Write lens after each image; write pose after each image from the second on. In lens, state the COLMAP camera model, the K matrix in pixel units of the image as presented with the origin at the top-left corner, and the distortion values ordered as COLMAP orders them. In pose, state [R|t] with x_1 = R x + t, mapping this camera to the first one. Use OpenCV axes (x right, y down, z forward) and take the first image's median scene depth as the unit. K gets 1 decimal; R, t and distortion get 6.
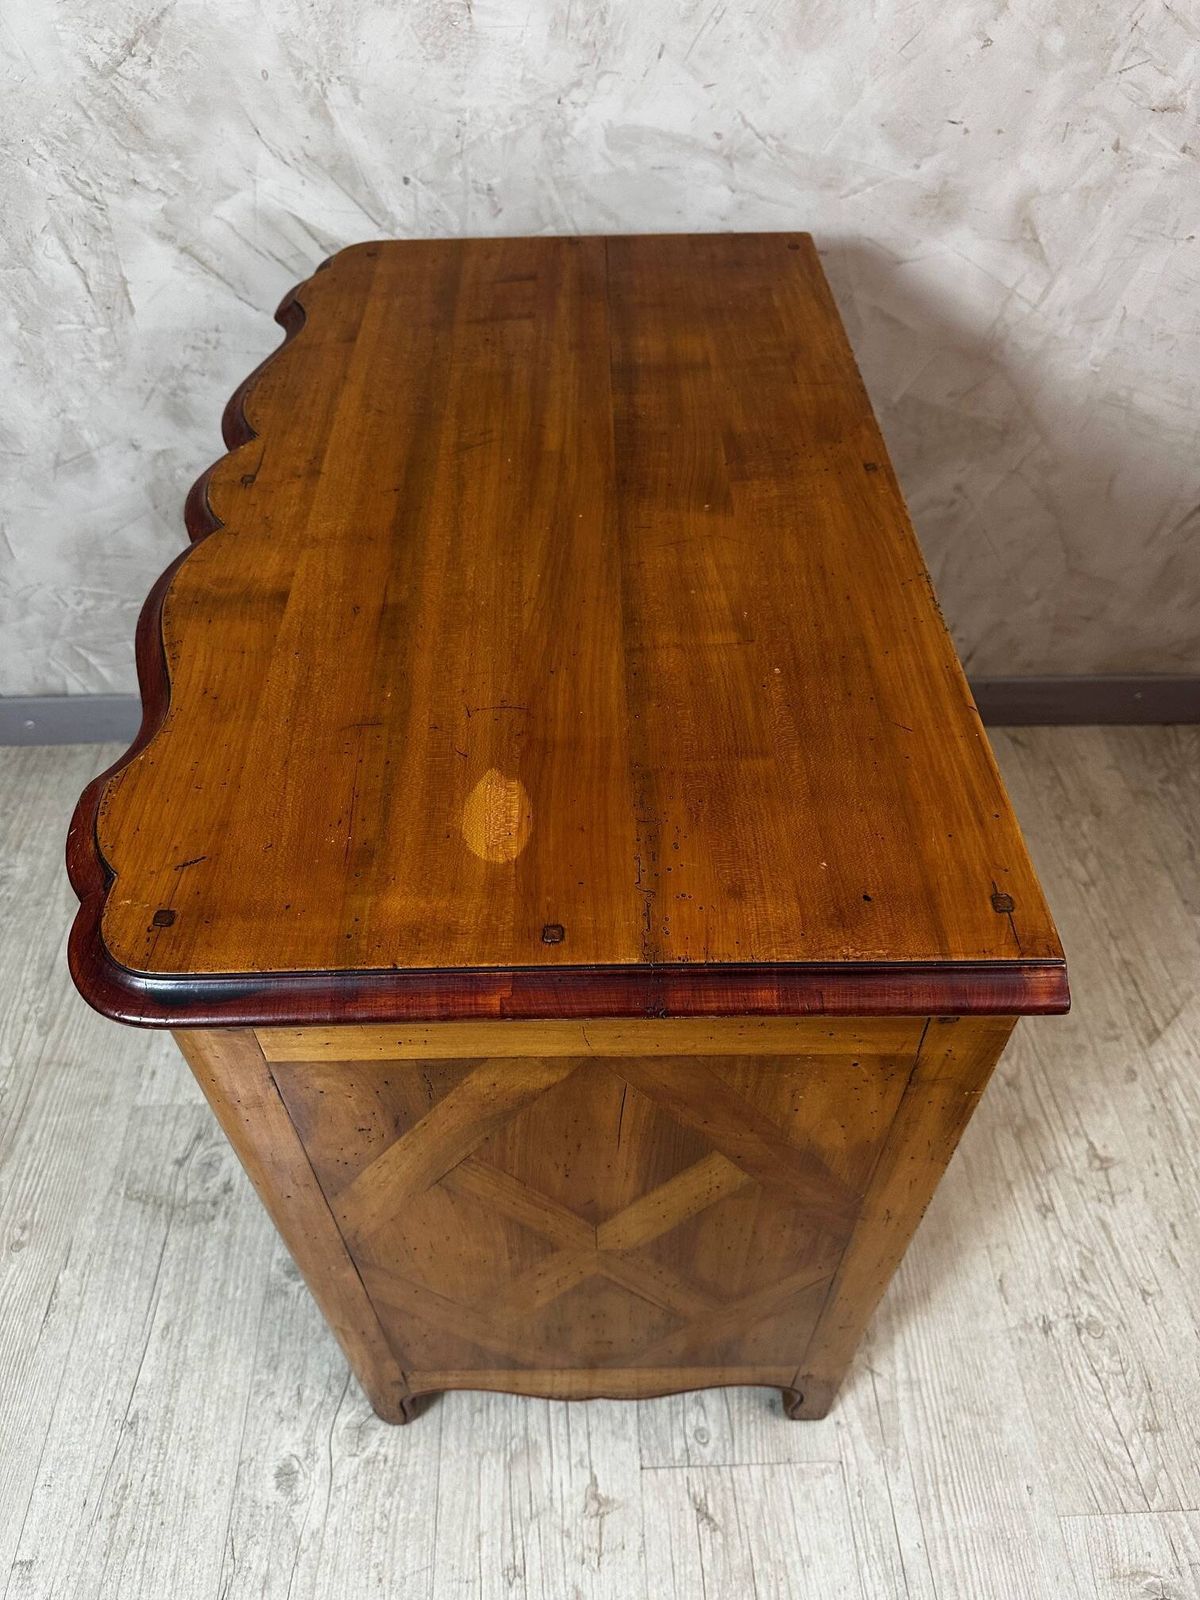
lens RADIAL K [[1144.8, 0, 590.9], [0, 1144.8, 809.1], [0, 0, 1]] dist [-0.003483, -0.012292]
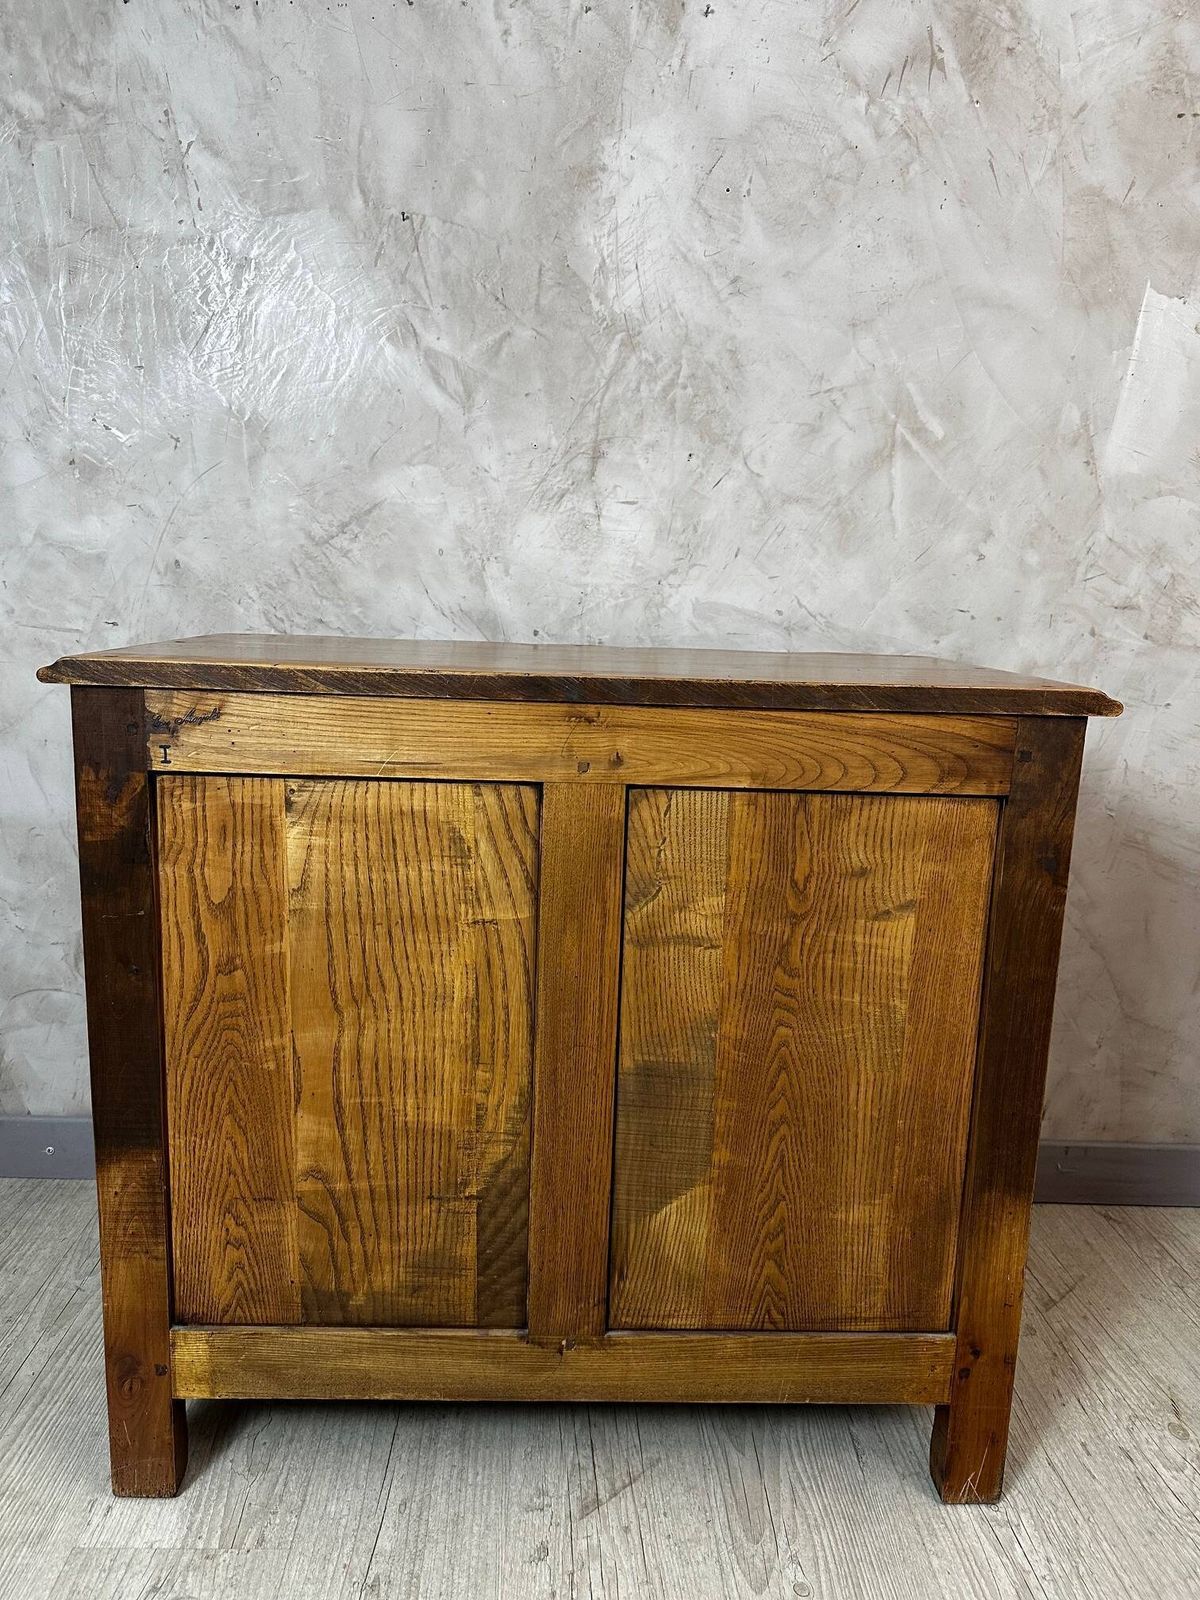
lens RADIAL K [[1144.8, 0, 592.0], [0, 1144.8, 784.4], [0, 0, 1]] dist [-0.003483, -0.012292]
pose [[0.998977, 0.044955, 0.004892, -0.098976], [-0.032782, 0.794445, -0.606451, 0.352165], [-0.031149, 0.605670, 0.795106, 0.100000]]
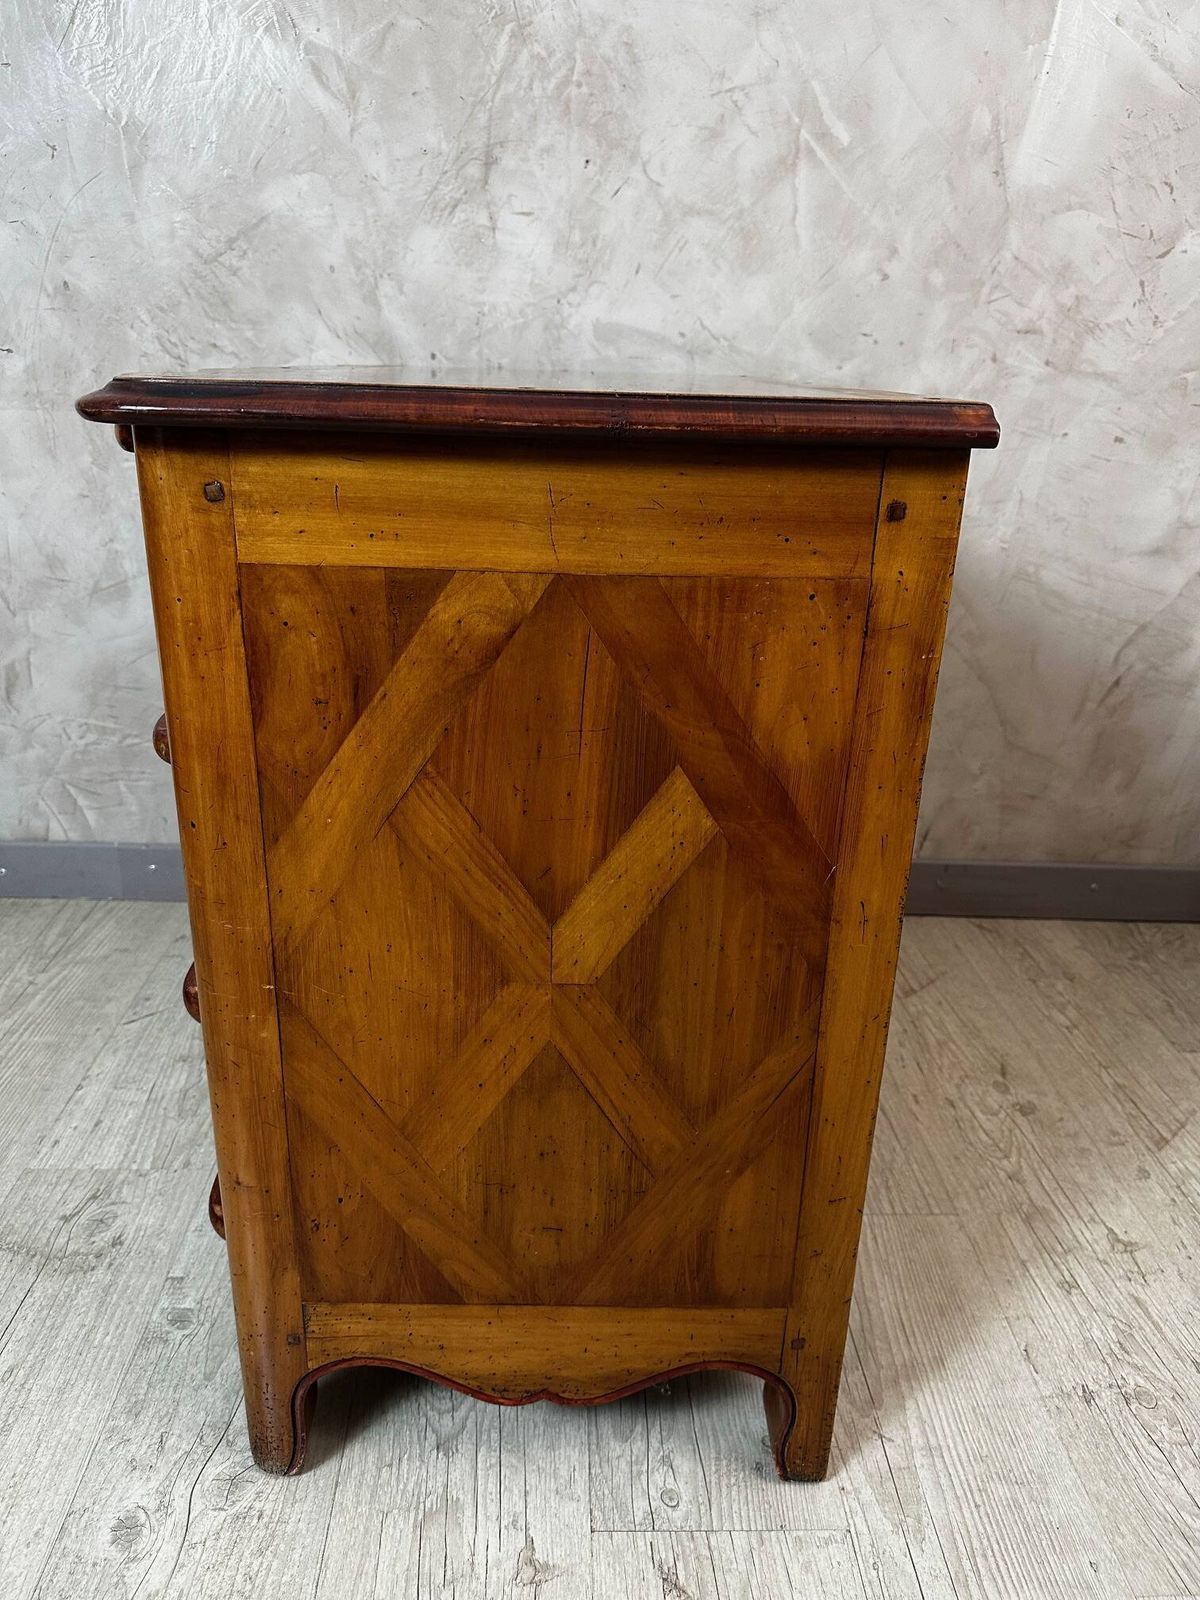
lens RADIAL K [[1144.8, 0, 600.2], [0, 1144.8, 808.2], [0, 0, 1]] dist [-0.003483, -0.012292]
pose [[0.999022, 0.038707, 0.021375, 0.013284], [-0.025422, 0.898328, -0.438588, 0.445131], [-0.036179, 0.437616, 0.898434, 0.086736]]
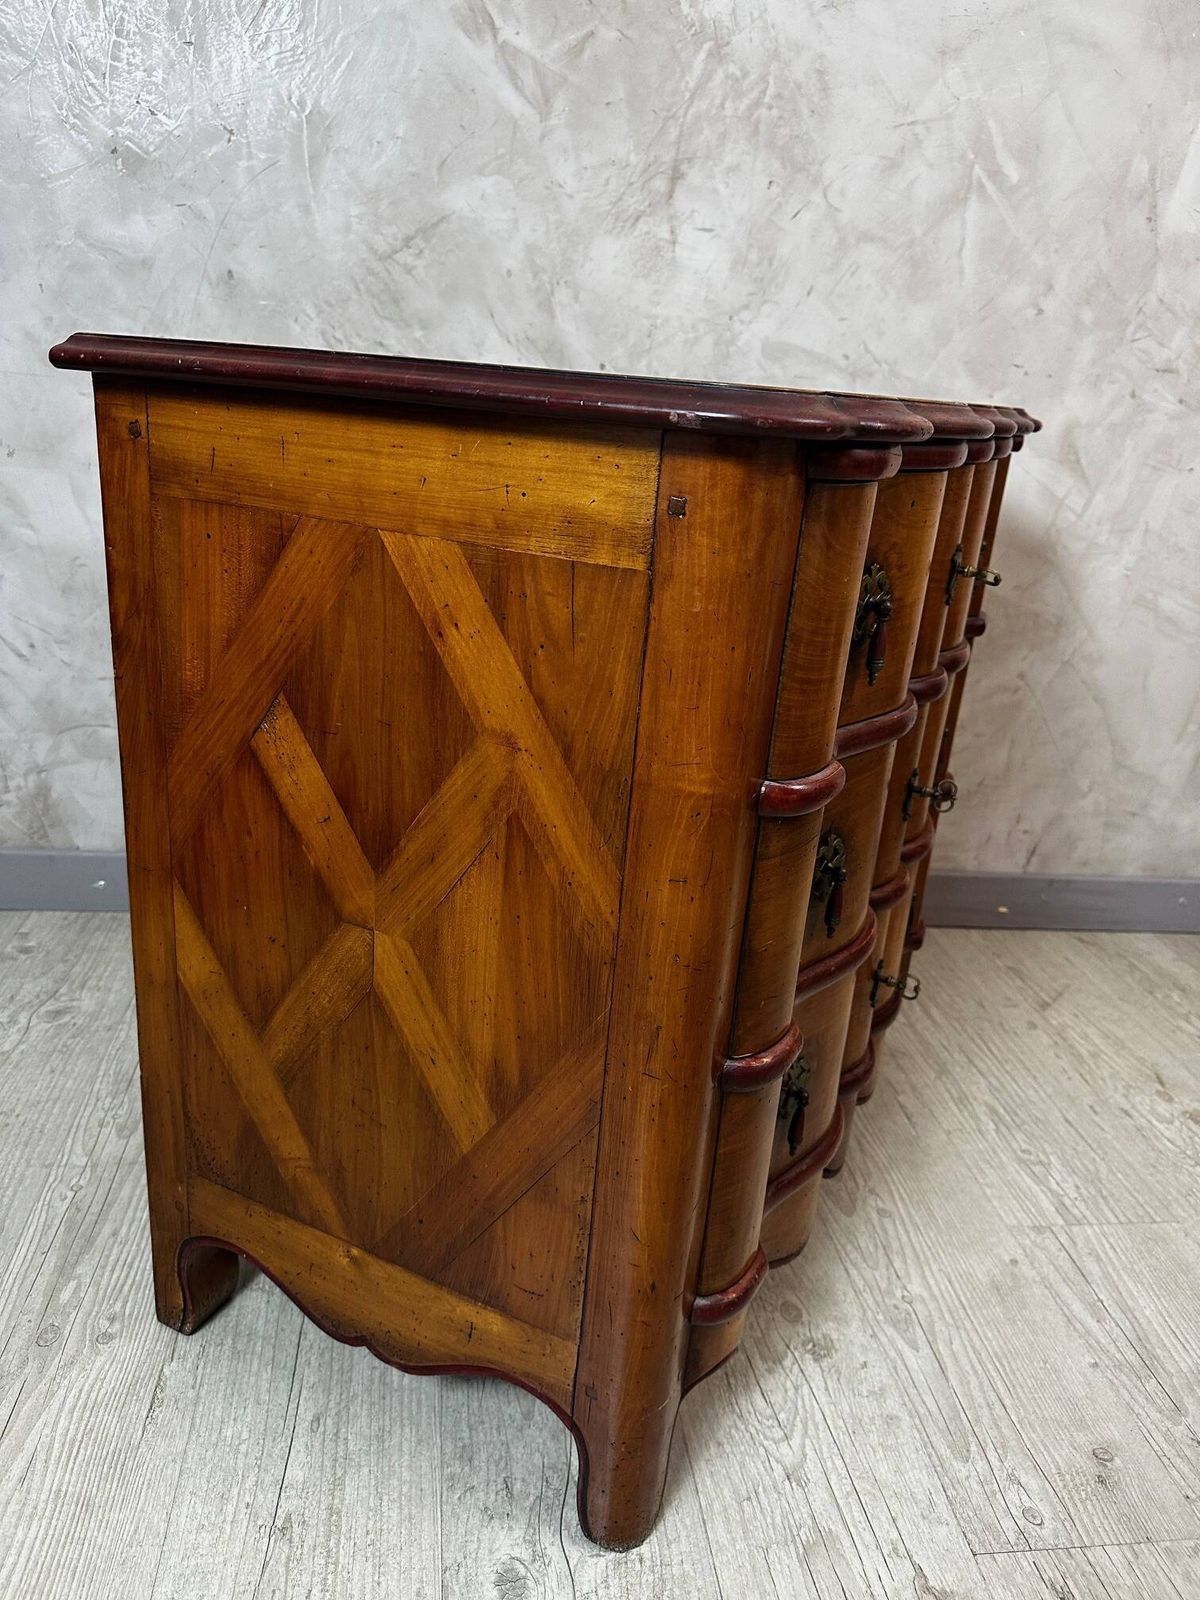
lens RADIAL K [[1144.8, 0, 590.5], [0, 1144.8, 795.9], [0, 0, 1]] dist [-0.003483, -0.012292]
pose [[0.991395, 0.049309, 0.121260, -0.307443], [0.011573, 0.889697, -0.456405, 0.439276], [-0.130389, 0.453881, 0.881471, 0.119744]]
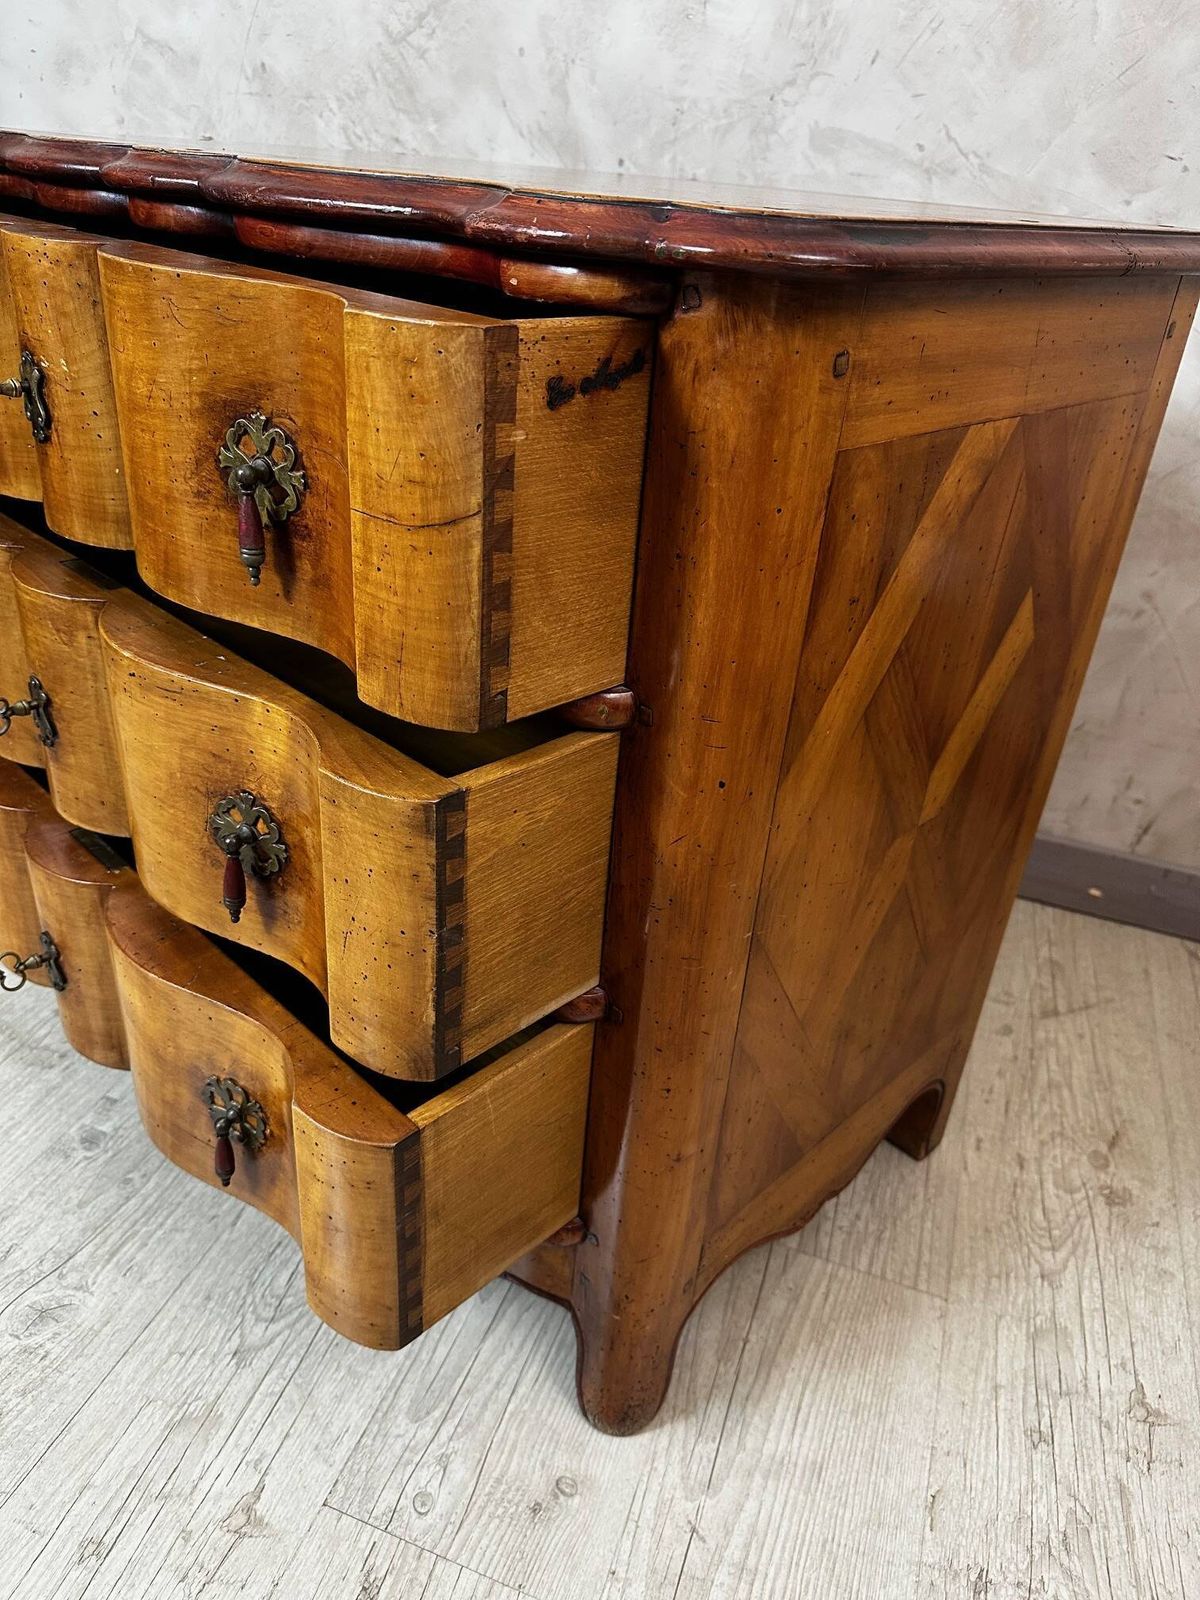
lens RADIAL K [[1144.8, 0, 591.1], [0, 1144.8, 811.2], [0, 0, 1]] dist [-0.003483, -0.012292]
pose [[0.927025, 0.249093, -0.280317, 0.268529], [-0.325591, 0.905512, -0.272099, 0.306600], [0.186052, 0.343511, 0.920535, 0.220524]]
